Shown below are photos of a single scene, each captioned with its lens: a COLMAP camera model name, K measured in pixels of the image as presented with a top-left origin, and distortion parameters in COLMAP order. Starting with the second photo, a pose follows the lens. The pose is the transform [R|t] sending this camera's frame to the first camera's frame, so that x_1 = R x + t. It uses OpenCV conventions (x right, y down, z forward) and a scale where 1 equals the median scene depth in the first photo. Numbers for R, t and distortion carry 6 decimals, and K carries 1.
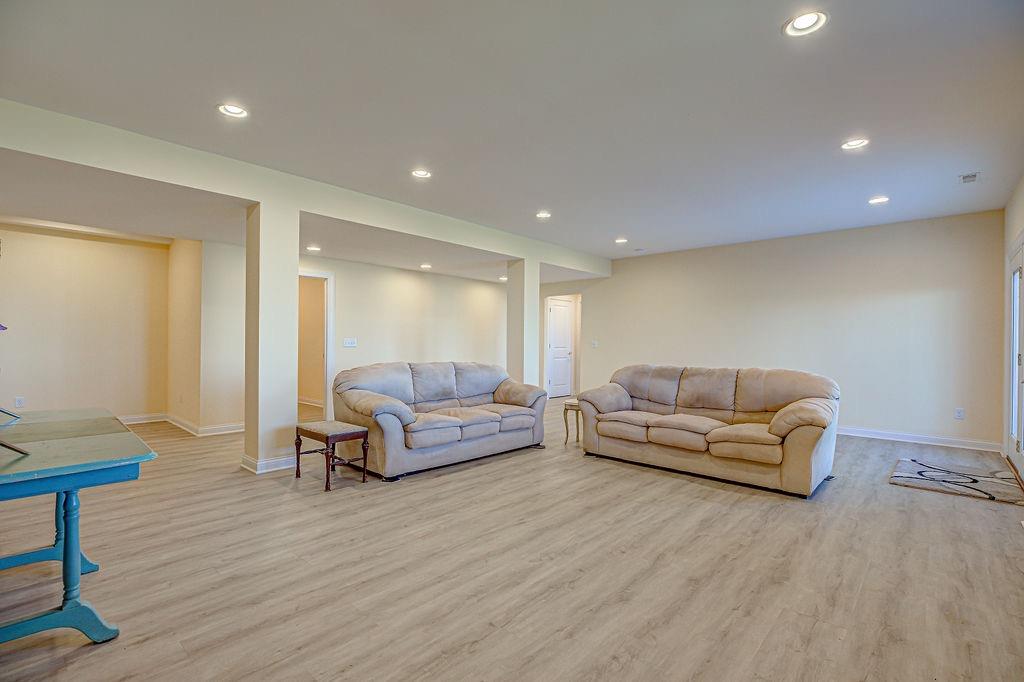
lens RADIAL K [[470.2, 0, 513.7], [0, 470.2, 341.5], [0, 0, 1]] dist [-0.002407, -0.000278]
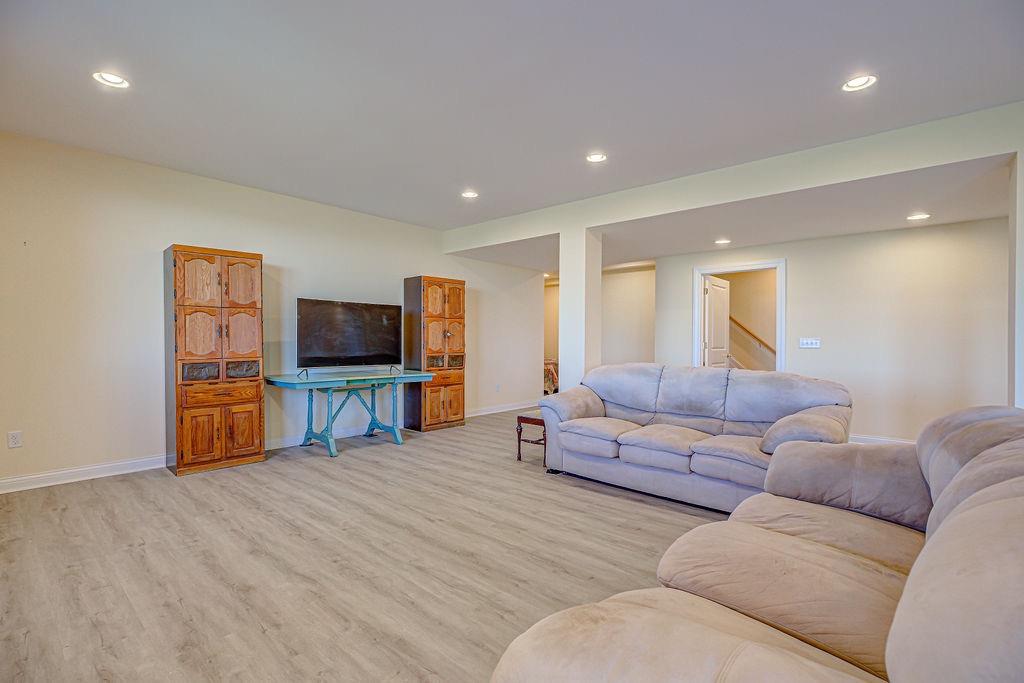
lens RADIAL K [[469.9, 0, 512.0], [0, 469.9, 341.5], [0, 0, 1]] dist [-0.004023, 0.000540]
pose [[0.007332, -0.005976, -0.999955, 0.857984], [-0.001143, 0.999981, -0.005985, 0.010957], [0.999972, 0.001187, 0.007325, 0.982520]]
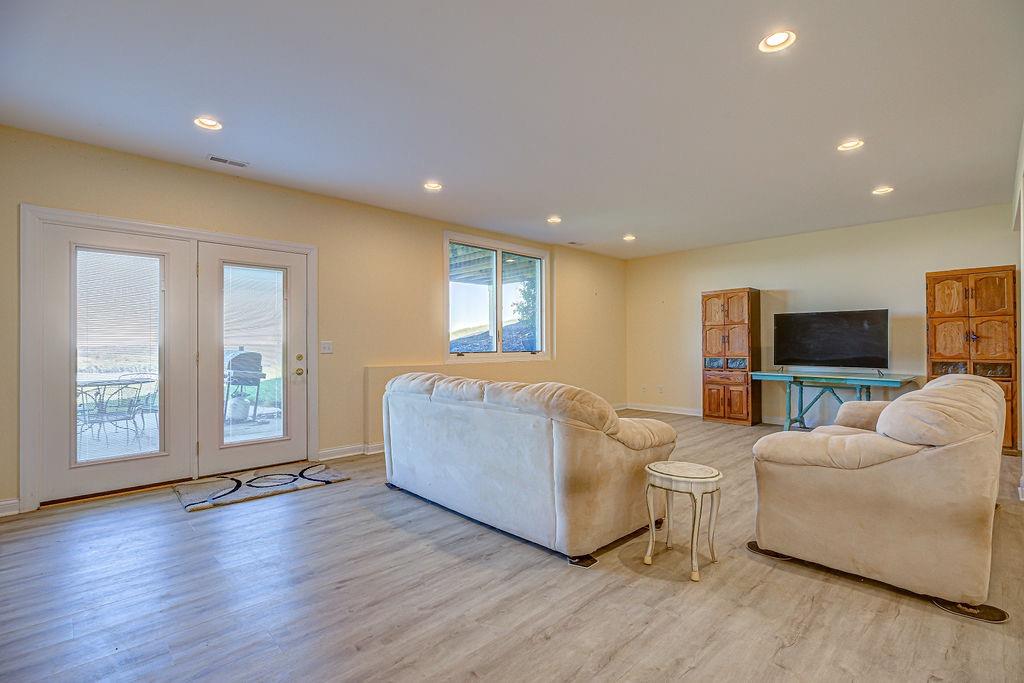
lens RADIAL K [[469.9, 0, 512.0], [0, 469.9, 341.5], [0, 0, 1]] dist [-0.004023, 0.000540]
pose [[-0.997340, -0.005716, 0.072671, 0.415816], [-0.006487, 0.999925, -0.010381, 0.012625], [-0.072606, -0.010825, -0.997302, 2.236060]]
